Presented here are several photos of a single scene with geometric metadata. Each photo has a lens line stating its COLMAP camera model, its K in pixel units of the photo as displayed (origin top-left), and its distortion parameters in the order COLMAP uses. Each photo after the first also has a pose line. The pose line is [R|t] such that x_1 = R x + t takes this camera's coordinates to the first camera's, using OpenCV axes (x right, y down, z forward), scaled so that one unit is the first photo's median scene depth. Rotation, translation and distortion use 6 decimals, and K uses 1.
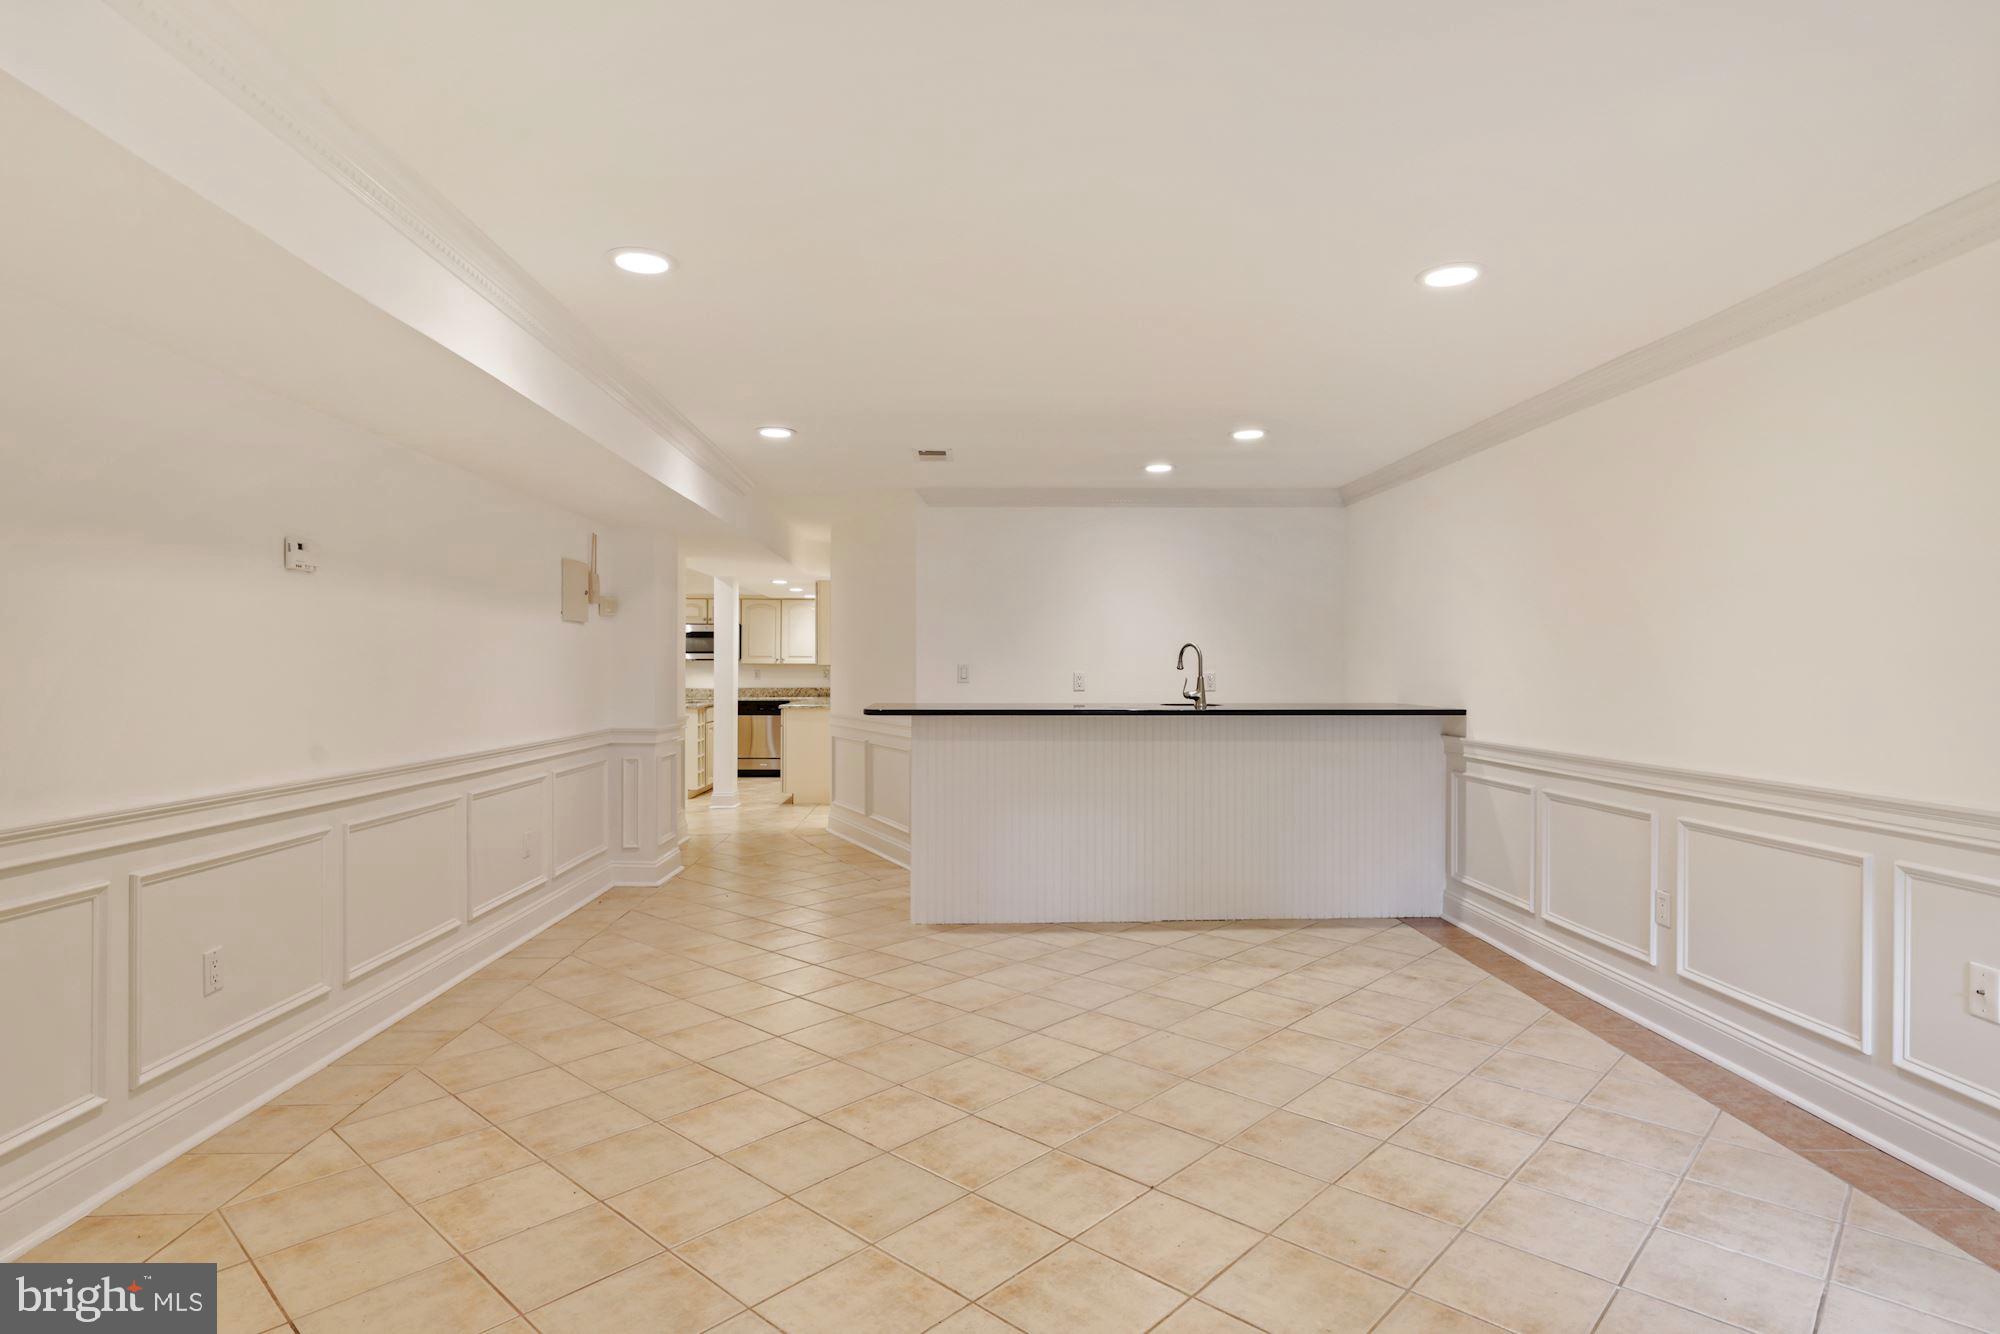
lens RADIAL K [[1073.0, 0, 1000.1], [0, 1073.0, 666.2], [0, 0, 1]] dist [0.004521, 0.000316]
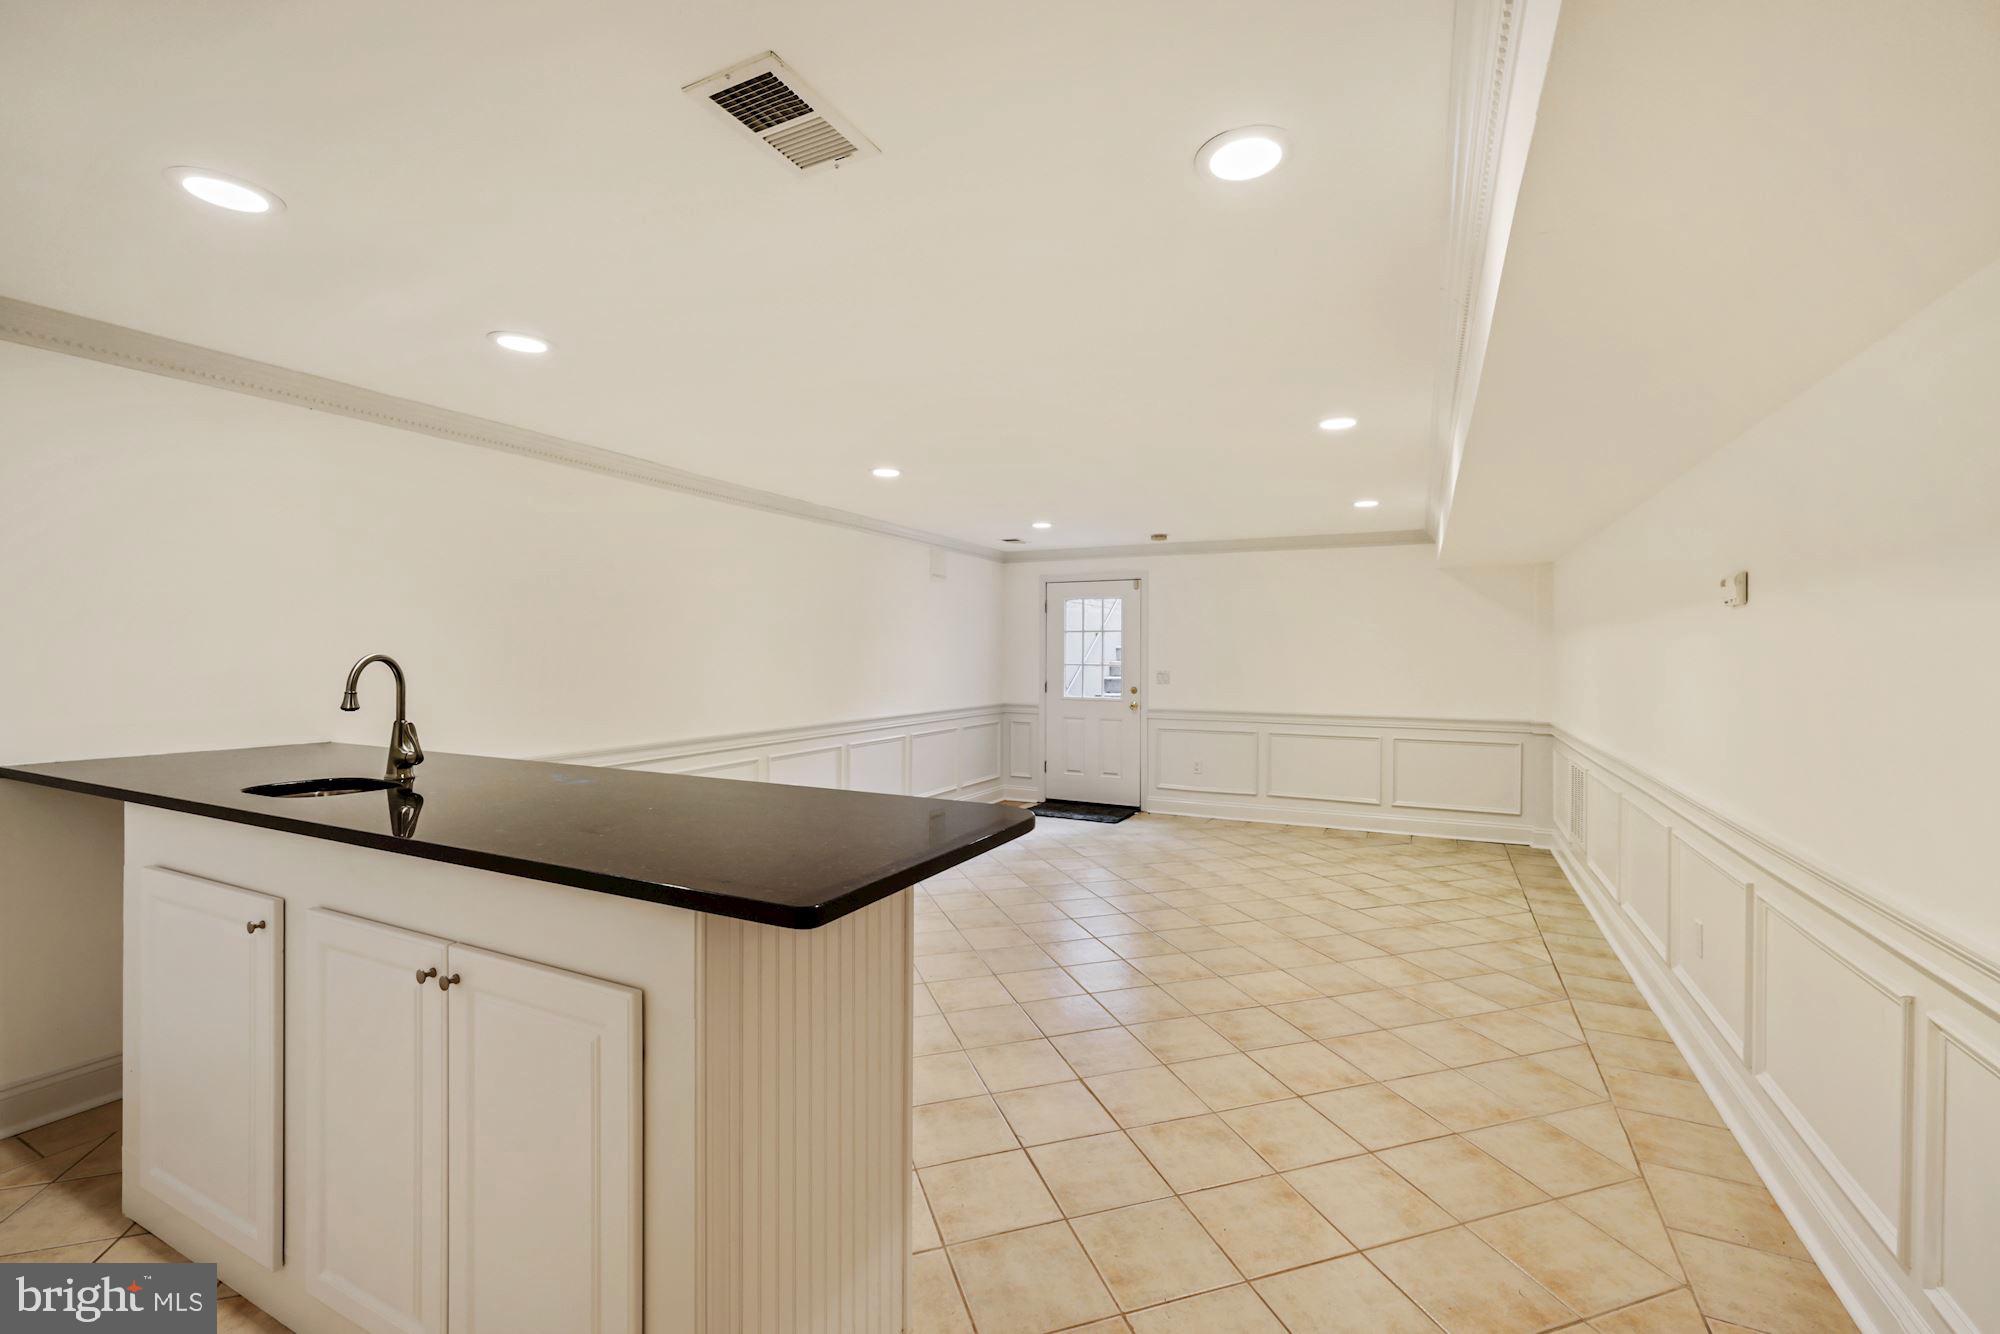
lens RADIAL K [[858.8, 0, 996.0], [0, 858.8, 663.7], [0, 0, 1]] dist [-0.001870, -0.000205]
pose [[-0.880234, -0.012850, 0.474366, -0.473248], [-0.008200, 0.999896, 0.011872, -0.045739], [-0.474469, 0.006560, -0.880248, 2.259692]]
